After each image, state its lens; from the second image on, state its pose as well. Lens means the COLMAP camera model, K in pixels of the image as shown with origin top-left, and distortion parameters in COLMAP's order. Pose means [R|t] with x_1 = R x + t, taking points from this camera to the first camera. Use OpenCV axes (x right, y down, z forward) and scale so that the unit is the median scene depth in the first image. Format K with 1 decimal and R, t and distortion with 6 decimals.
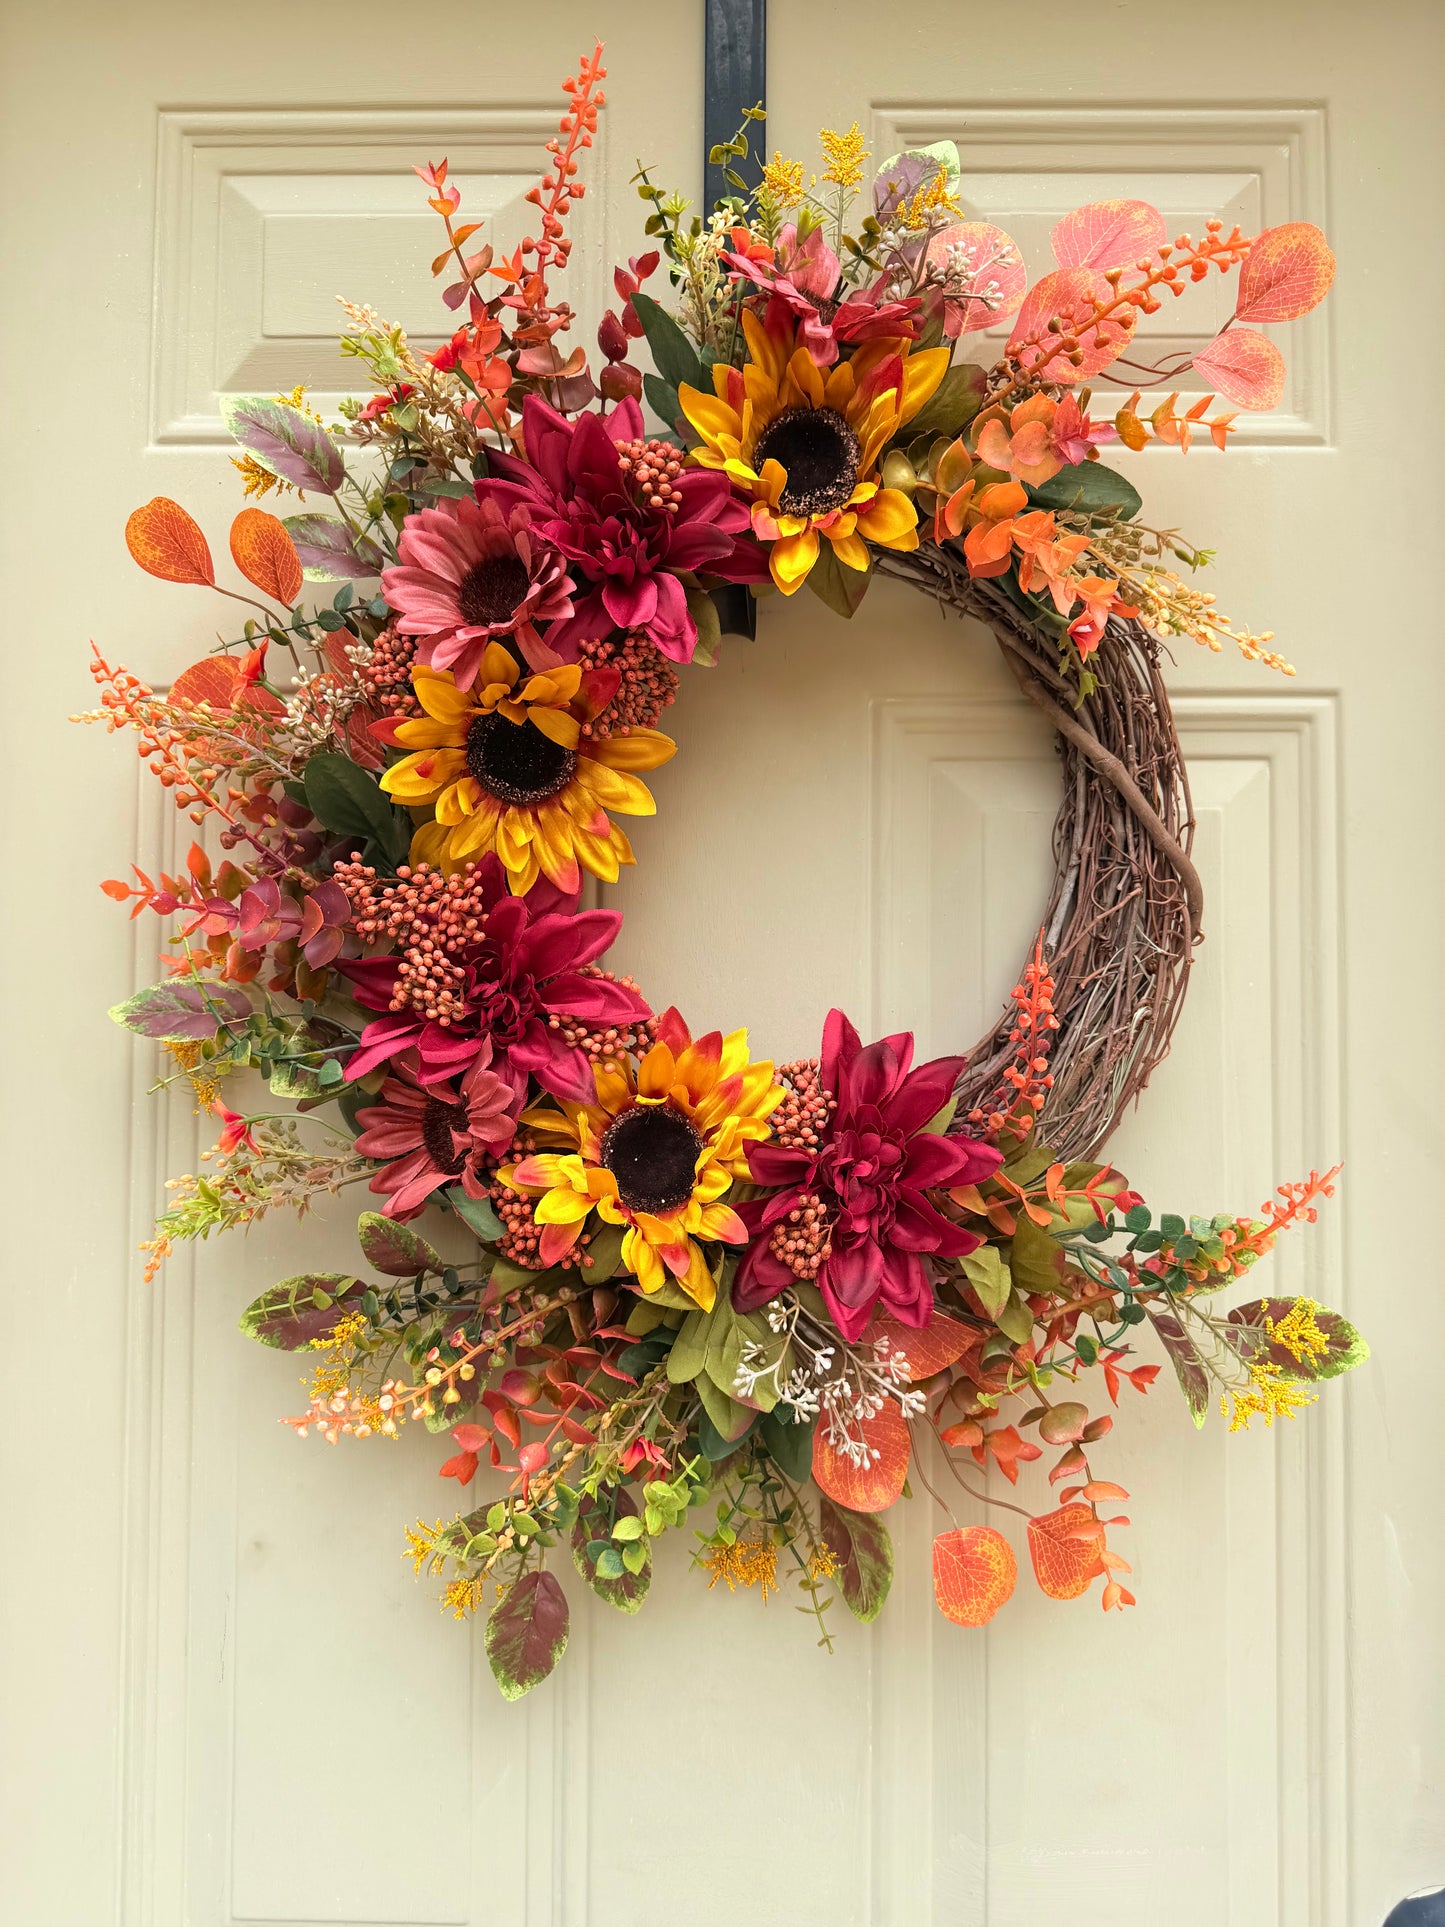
lens RADIAL K [[1374.1, 0, 720.1], [0, 1374.1, 973.7], [0, 0, 1]] dist [0.093836, -0.174800]
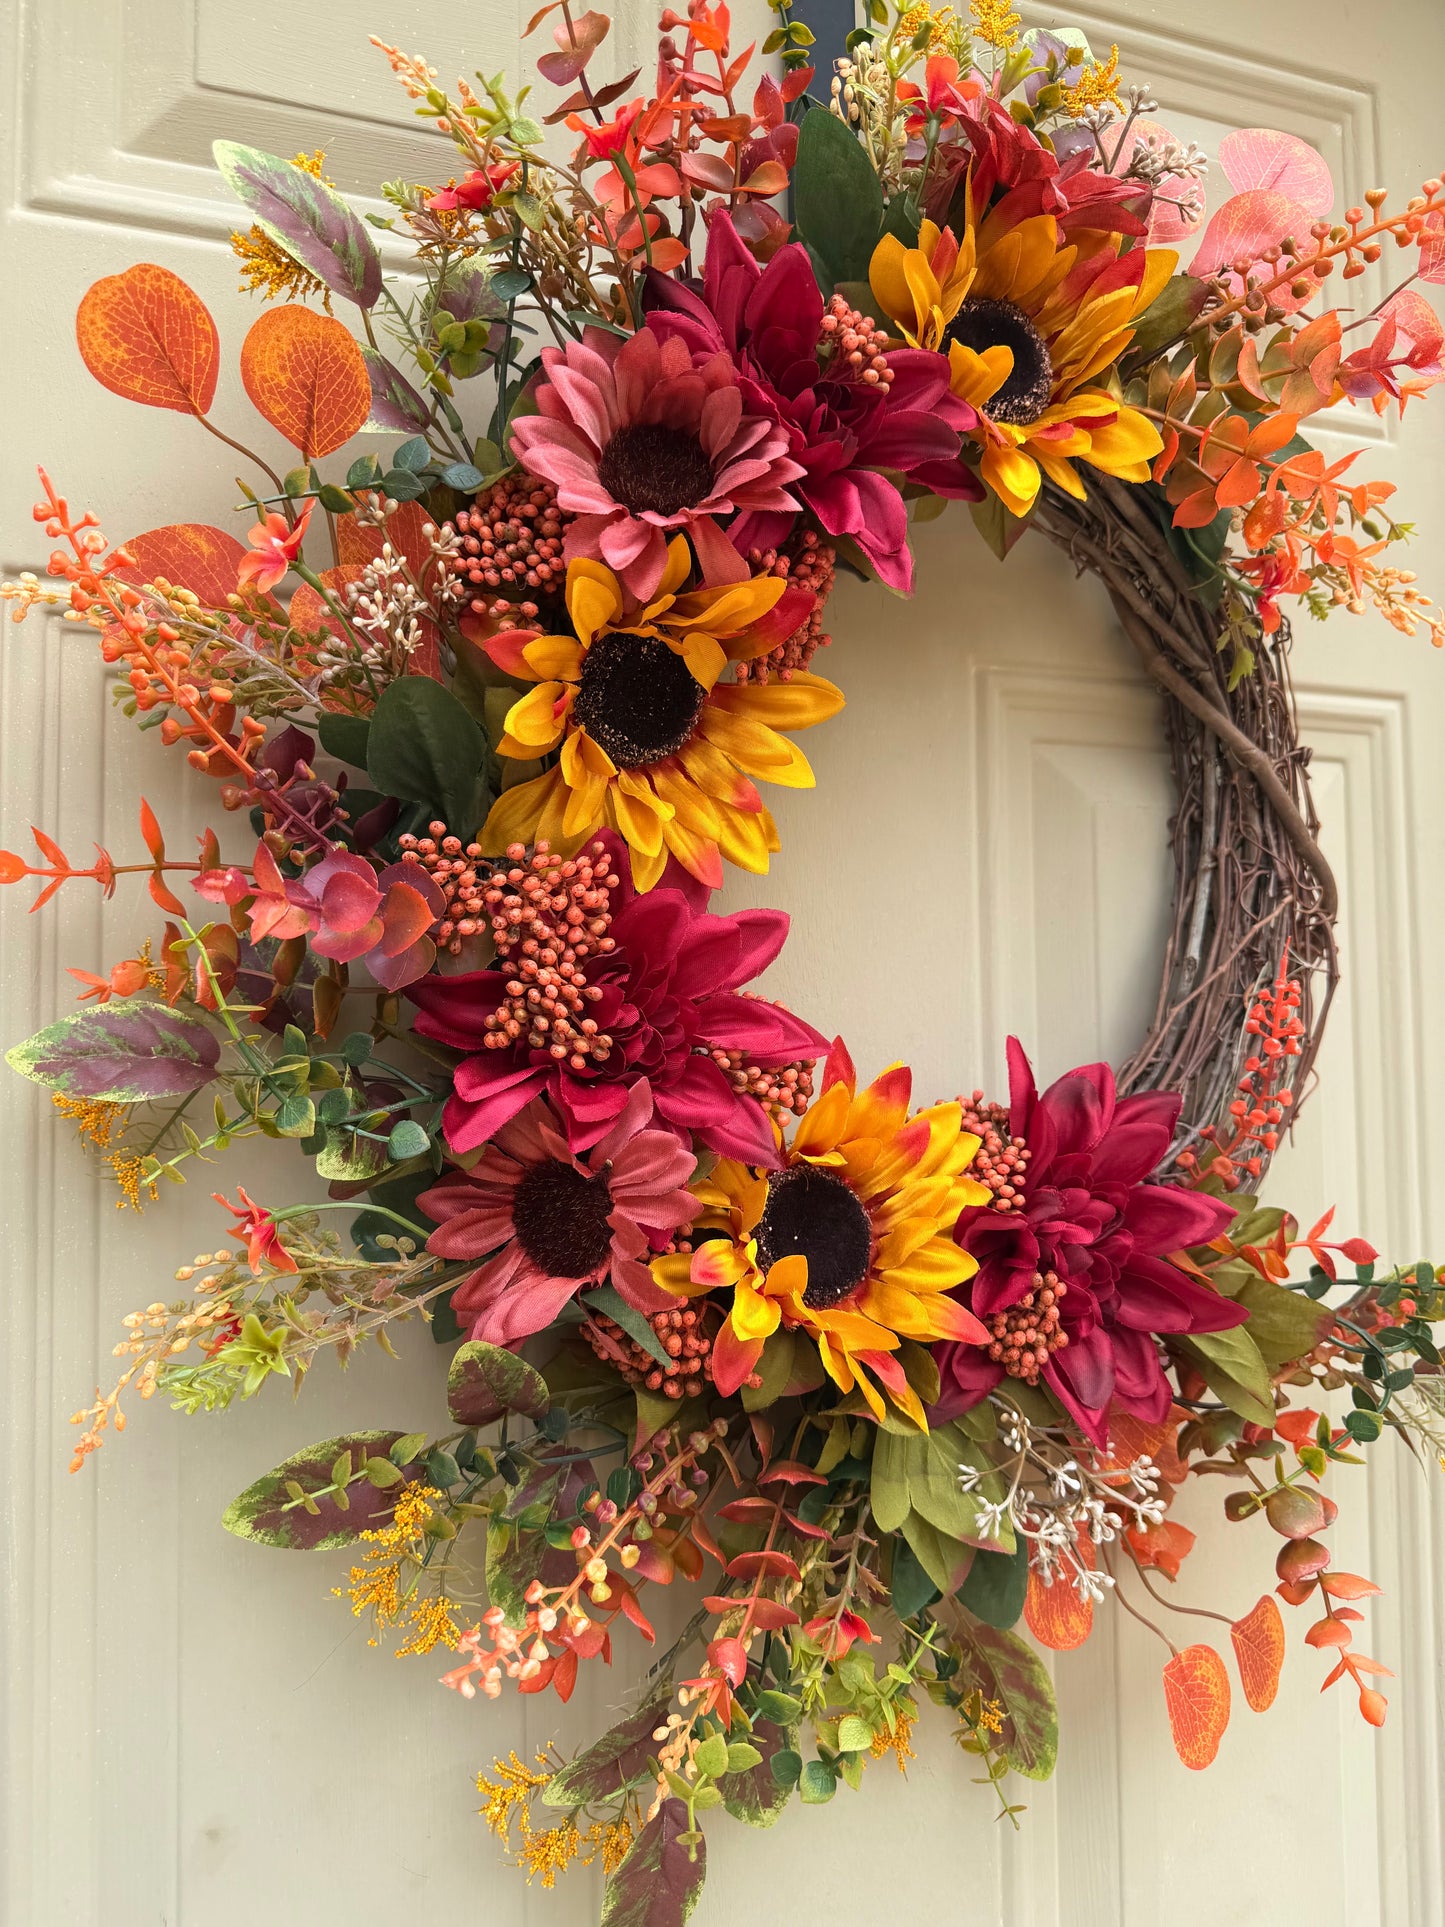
lens RADIAL K [[1364.4, 0, 723.9], [0, 1364.4, 965.2], [0, 0, 1]] dist [0.080313, -0.136833]
pose [[0.938307, 0.001682, 0.345798, -0.369118], [0.003036, 0.999910, -0.013100, -0.006208], [-0.345789, 0.013342, 0.938218, 0.306575]]
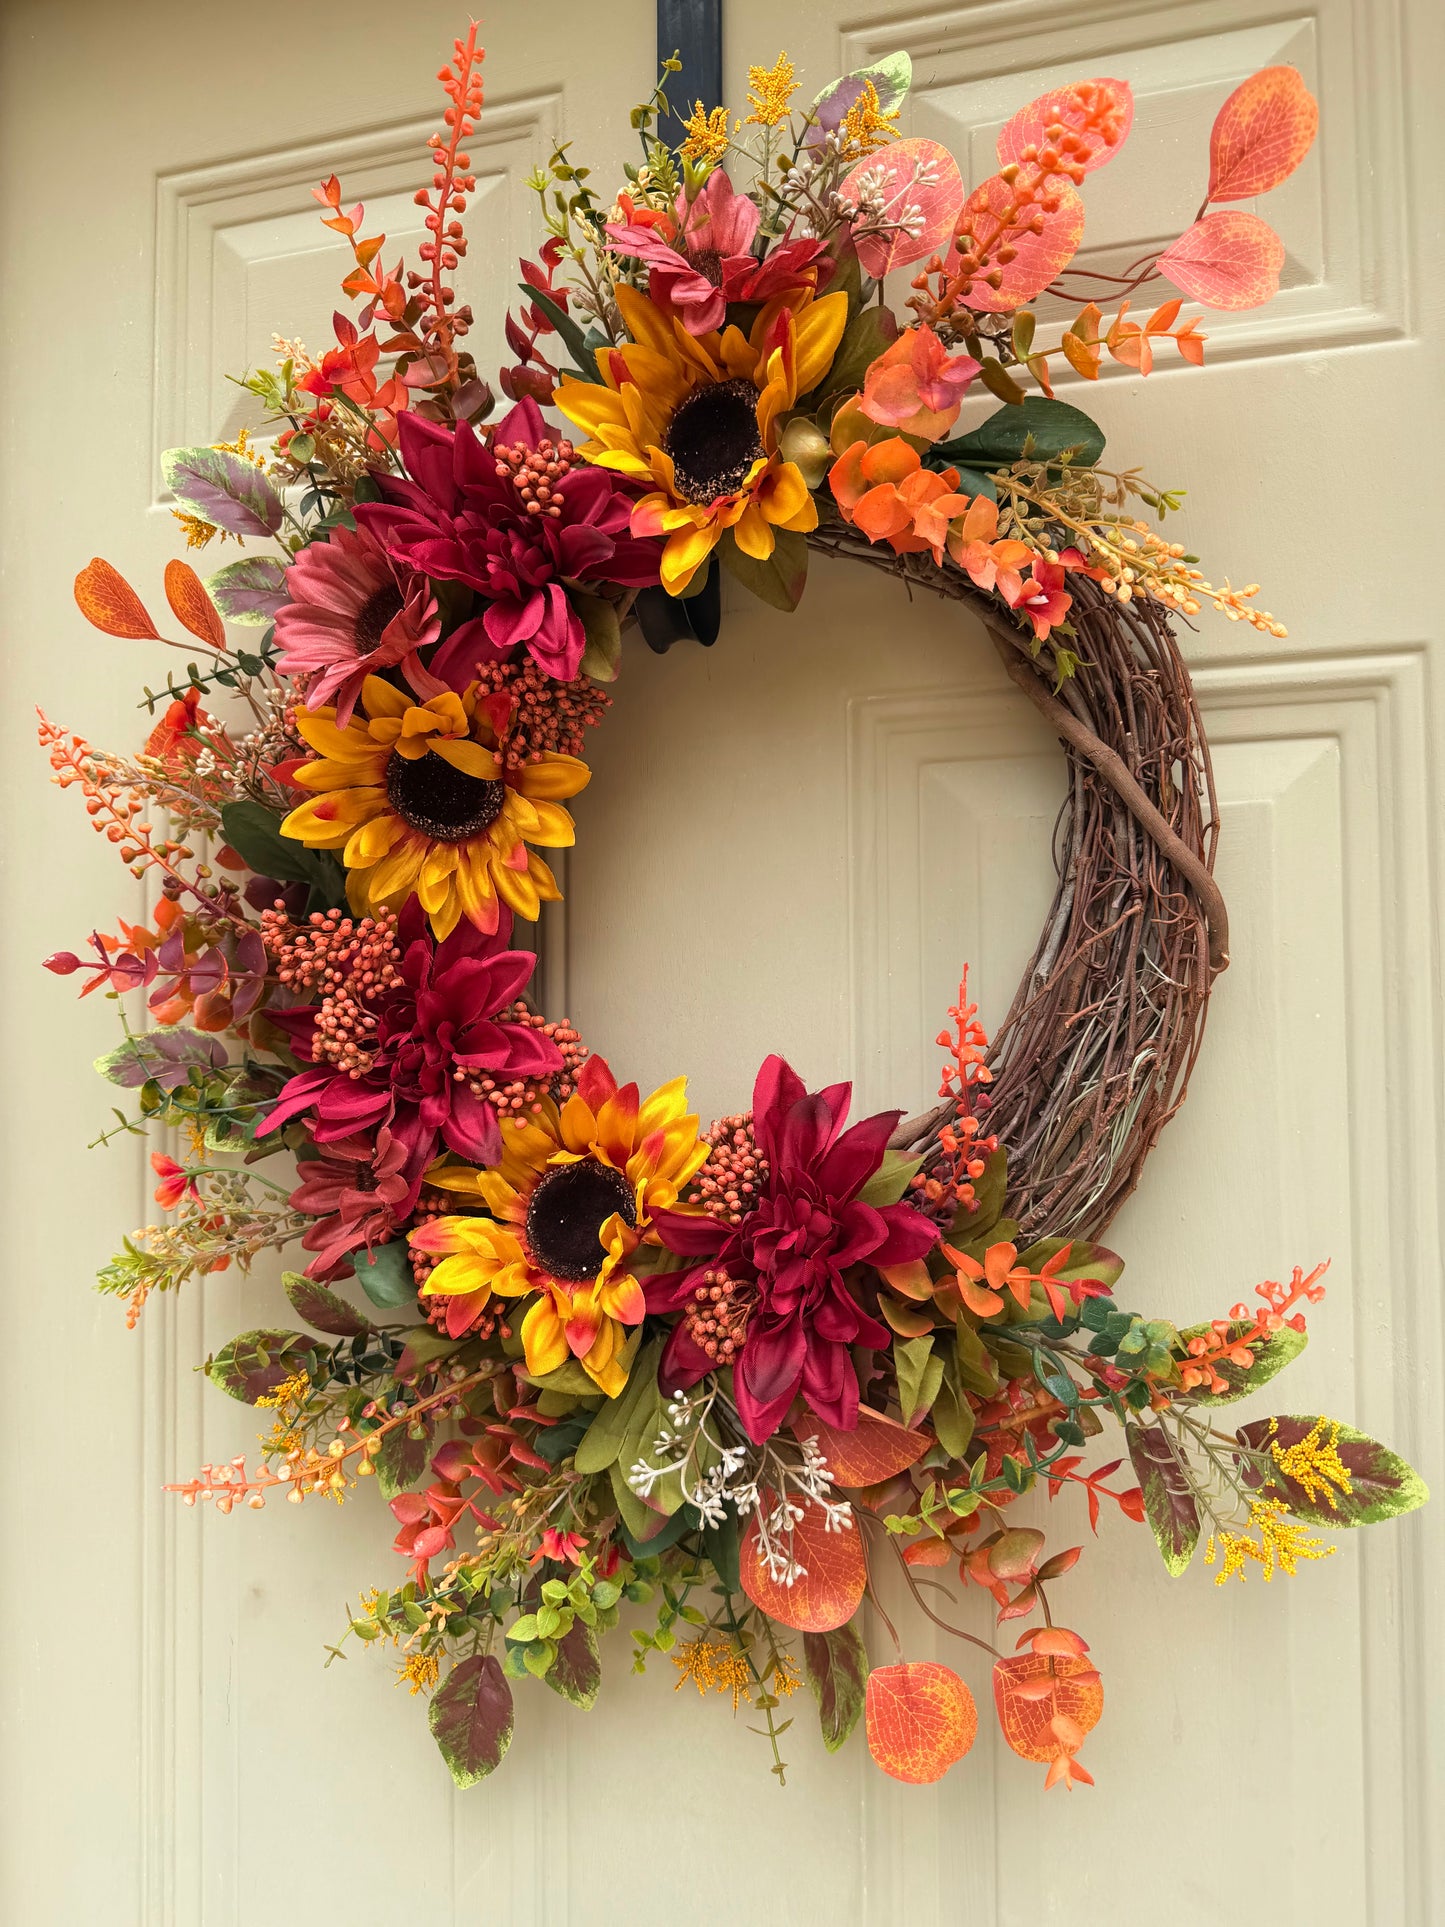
lens RADIAL K [[1364.4, 0, 723.9], [0, 1364.4, 965.2], [0, 0, 1]] dist [0.080313, -0.136833]
pose [[0.963988, -0.025200, -0.264751, 0.295991], [0.024778, 0.999681, -0.004934, -0.029481], [0.264791, -0.001804, 0.964304, 0.150566]]
